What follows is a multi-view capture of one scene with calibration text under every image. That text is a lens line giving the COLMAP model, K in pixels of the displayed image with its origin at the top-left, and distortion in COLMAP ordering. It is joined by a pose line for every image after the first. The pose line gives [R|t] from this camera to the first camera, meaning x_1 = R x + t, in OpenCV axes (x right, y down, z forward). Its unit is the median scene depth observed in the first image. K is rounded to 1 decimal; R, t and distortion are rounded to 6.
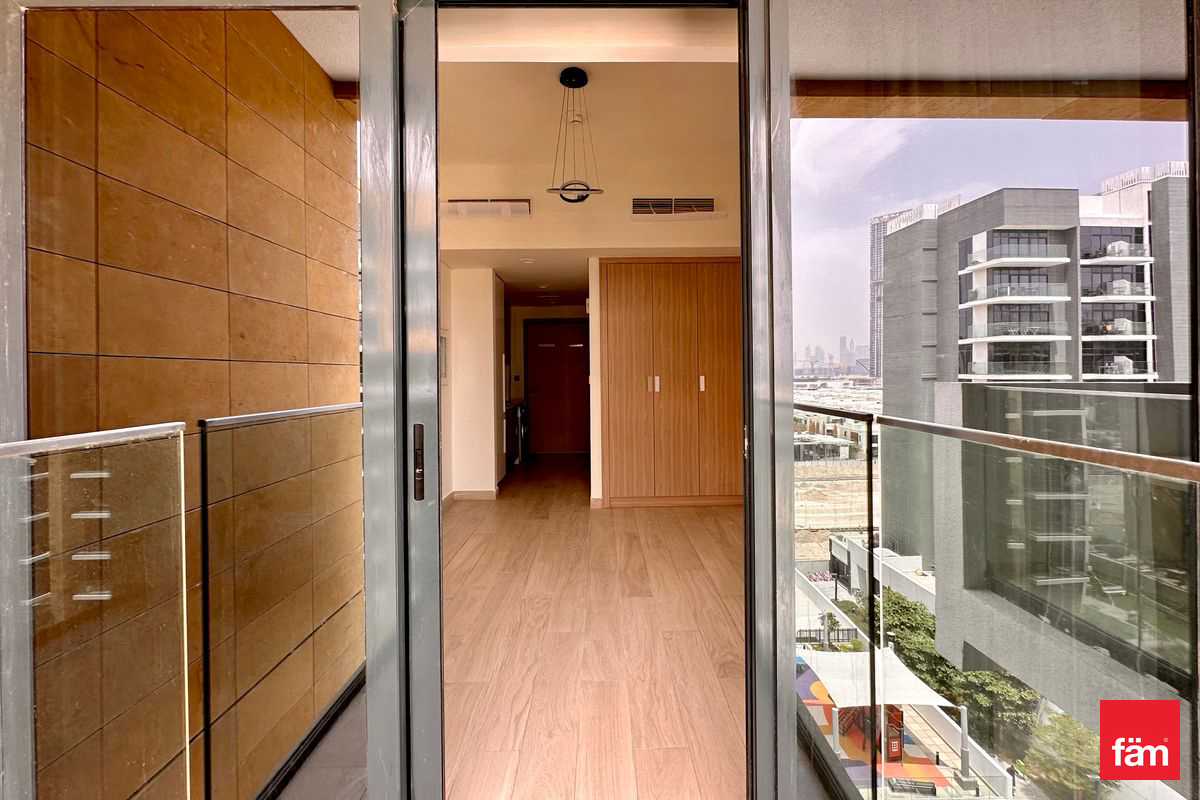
lens RADIAL K [[498.7, 0, 610.4], [0, 498.7, 373.1], [0, 0, 1]] dist [-0.001116, 0.000008]
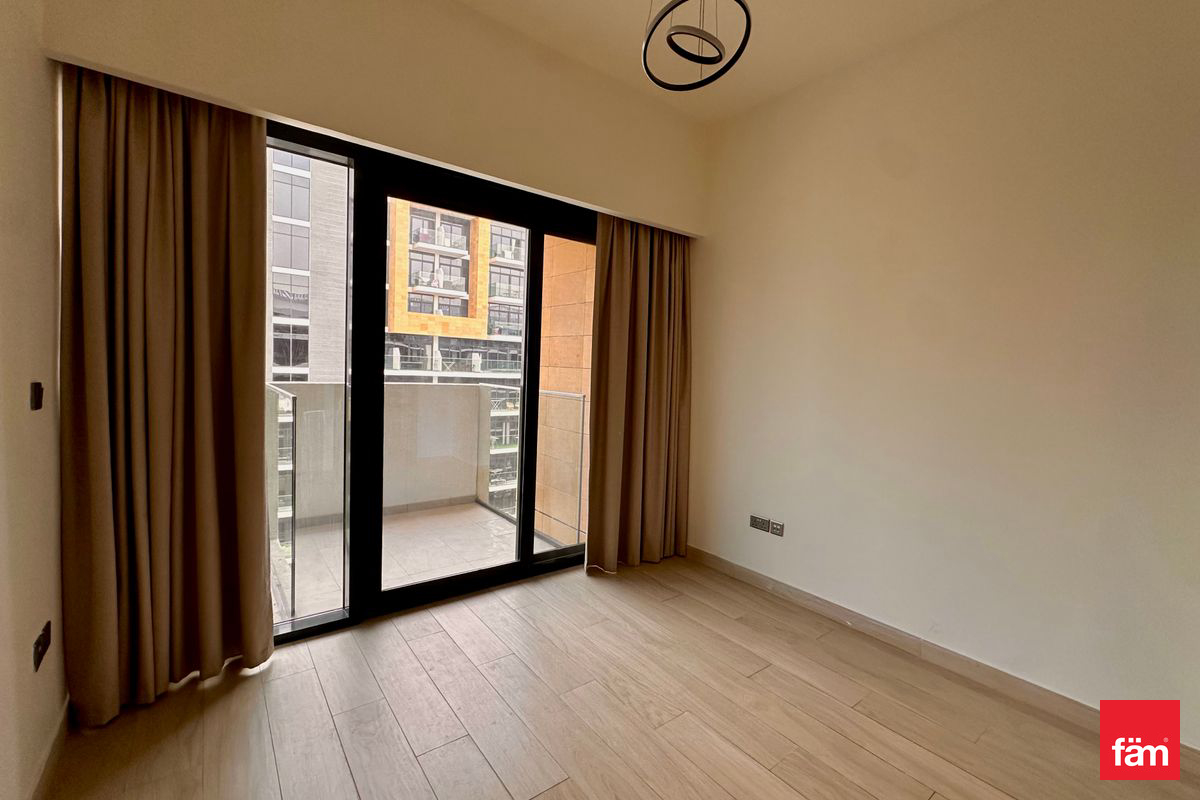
lens RADIAL K [[515.0, 0, 625.3], [0, 515.0, 394.3], [0, 0, 1]] dist [0.001848, 0.000294]
pose [[-0.787617, 0.011862, -0.616051, 0.202008], [-0.030789, 0.997808, 0.058576, -0.023345], [0.615396, 0.065103, -0.785525, 0.894359]]
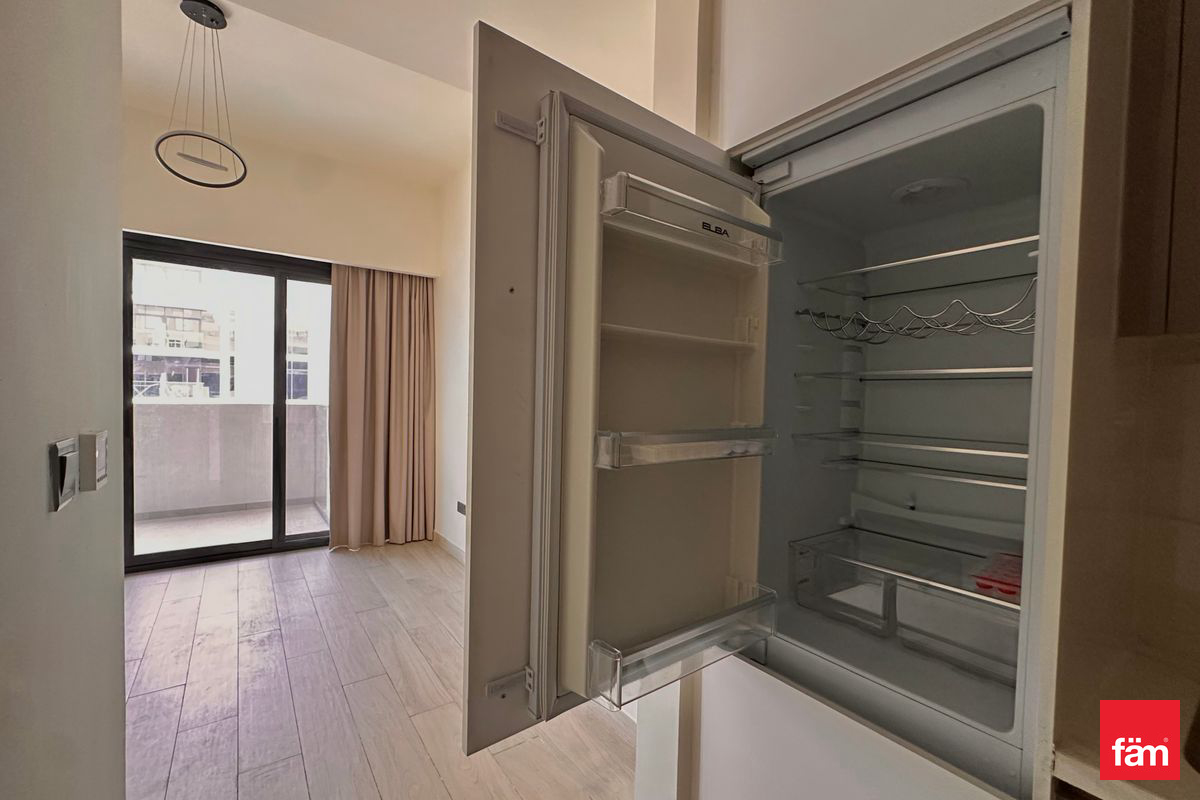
lens RADIAL K [[497.6, 0, 600.3], [0, 497.6, 405.8], [0, 0, 1]] dist [-0.009067, 0.000336]
pose [[-0.817523, 0.006889, -0.575854, -0.084102], [-0.011660, 0.999525, 0.028511, -0.010079], [0.575777, 0.030022, -0.817055, 1.276407]]
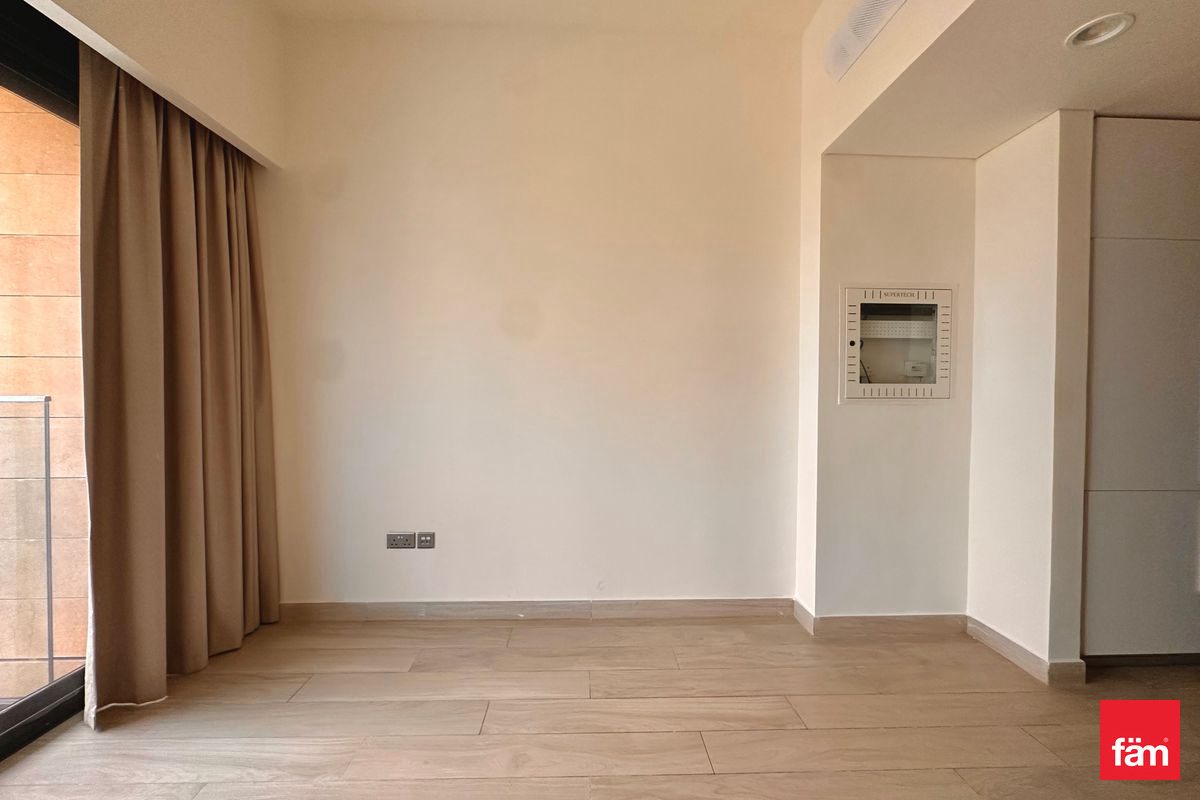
lens RADIAL K [[480.6, 0, 600.0], [0, 480.6, 400.0], [0, 0, 1]] dist [-0.004117, 0.000039]
pose [[0.016726, 0.032352, -0.999337, 0.157789], [-0.006397, 0.999459, 0.032249, 0.012495], [0.999840, 0.005854, 0.016923, 0.678943]]
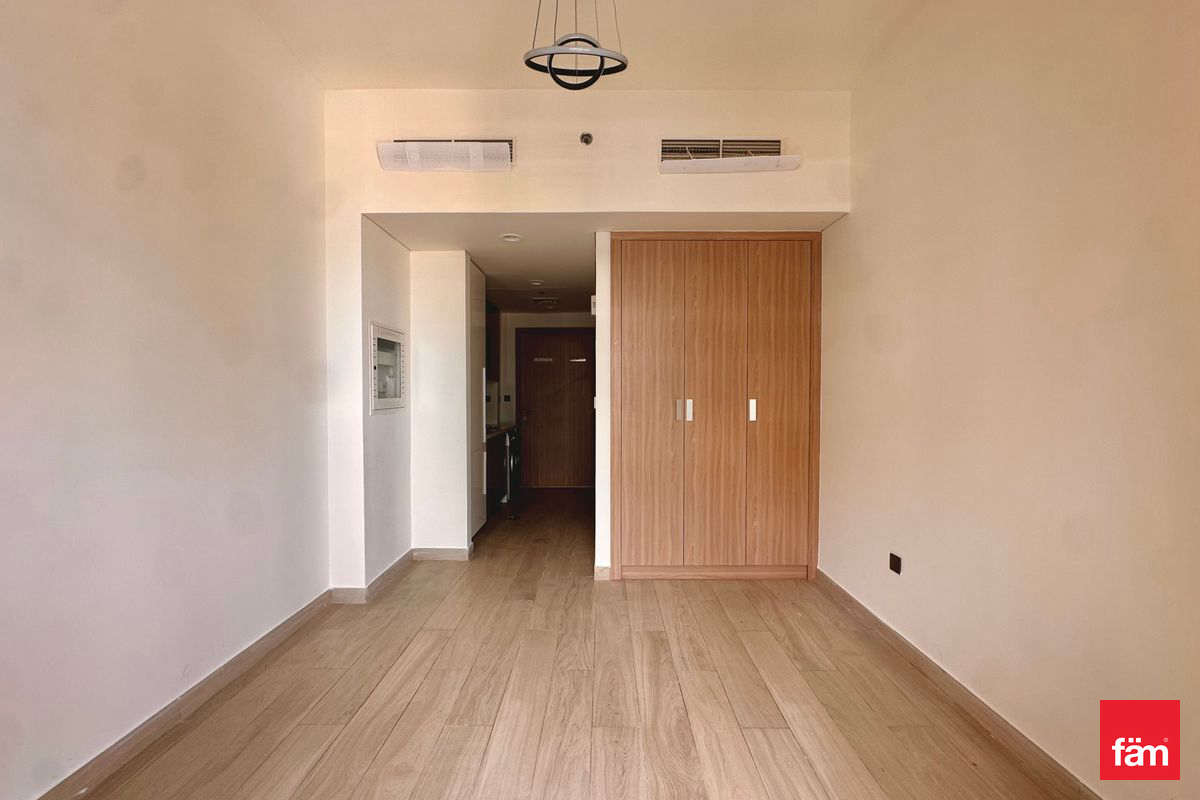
lens RADIAL K [[494.5, 0, 601.5], [0, 494.5, 406.1], [0, 0, 1]] dist [-0.001090, 0.000035]
pose [[0.999684, 0.012708, -0.021673, -0.017151], [-0.012131, 0.999573, 0.026569, -0.001357], [0.022001, -0.026298, 0.999412, 0.286633]]
